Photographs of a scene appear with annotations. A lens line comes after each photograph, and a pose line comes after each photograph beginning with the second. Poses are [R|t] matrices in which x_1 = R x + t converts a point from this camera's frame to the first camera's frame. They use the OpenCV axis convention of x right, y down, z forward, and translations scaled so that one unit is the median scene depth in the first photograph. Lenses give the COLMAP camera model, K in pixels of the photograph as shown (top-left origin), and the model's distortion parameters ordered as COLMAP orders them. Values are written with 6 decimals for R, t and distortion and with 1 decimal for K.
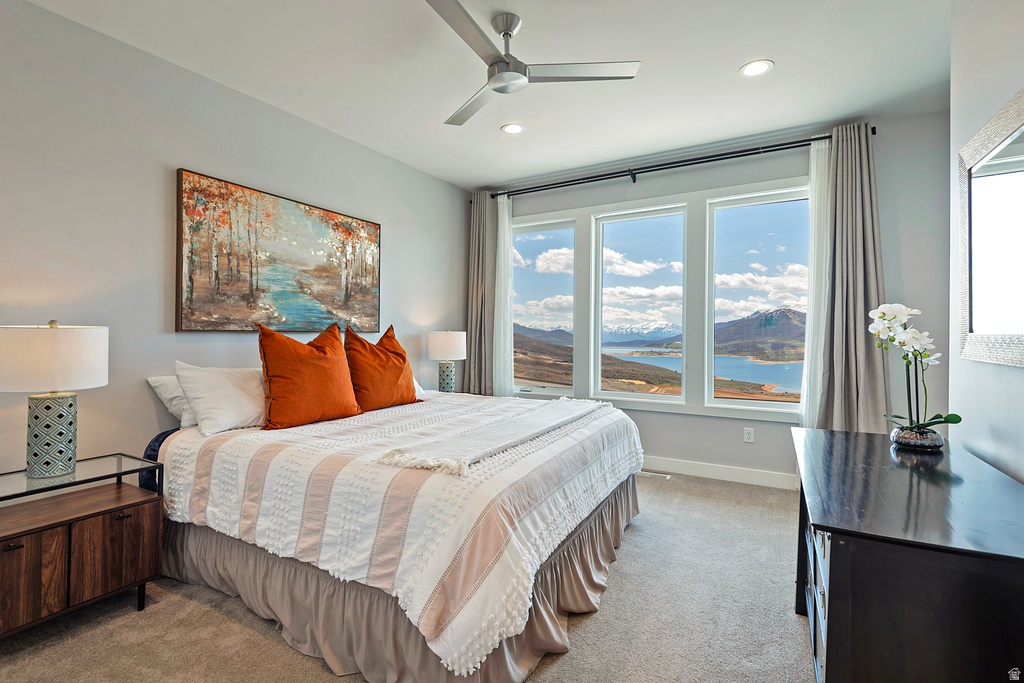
lens RADIAL K [[486.8, 0, 503.3], [0, 486.8, 335.8], [0, 0, 1]] dist [0.005305, -0.006802]
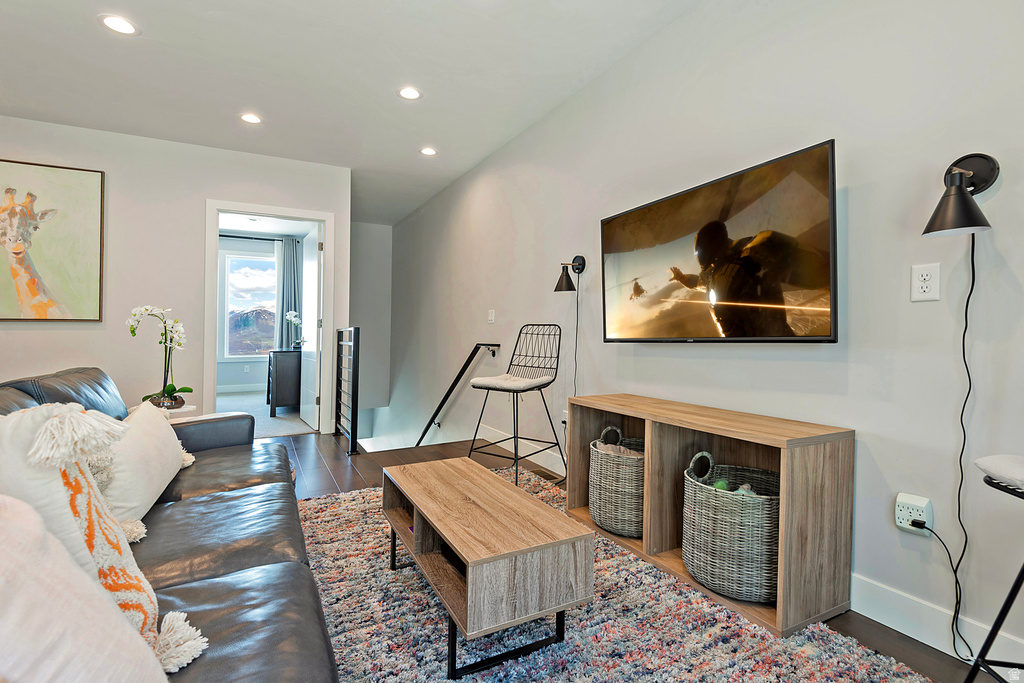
lens RADIAL K [[486.8, 0, 511.4], [0, 486.8, 339.2], [0, 0, 1]] dist [0.005305, -0.006802]
pose [[0.551207, -0.010372, 0.834304, -0.721363], [-0.006628, 0.999837, 0.016809, 0.039512], [-0.834342, -0.014795, 0.551048, -1.280838]]
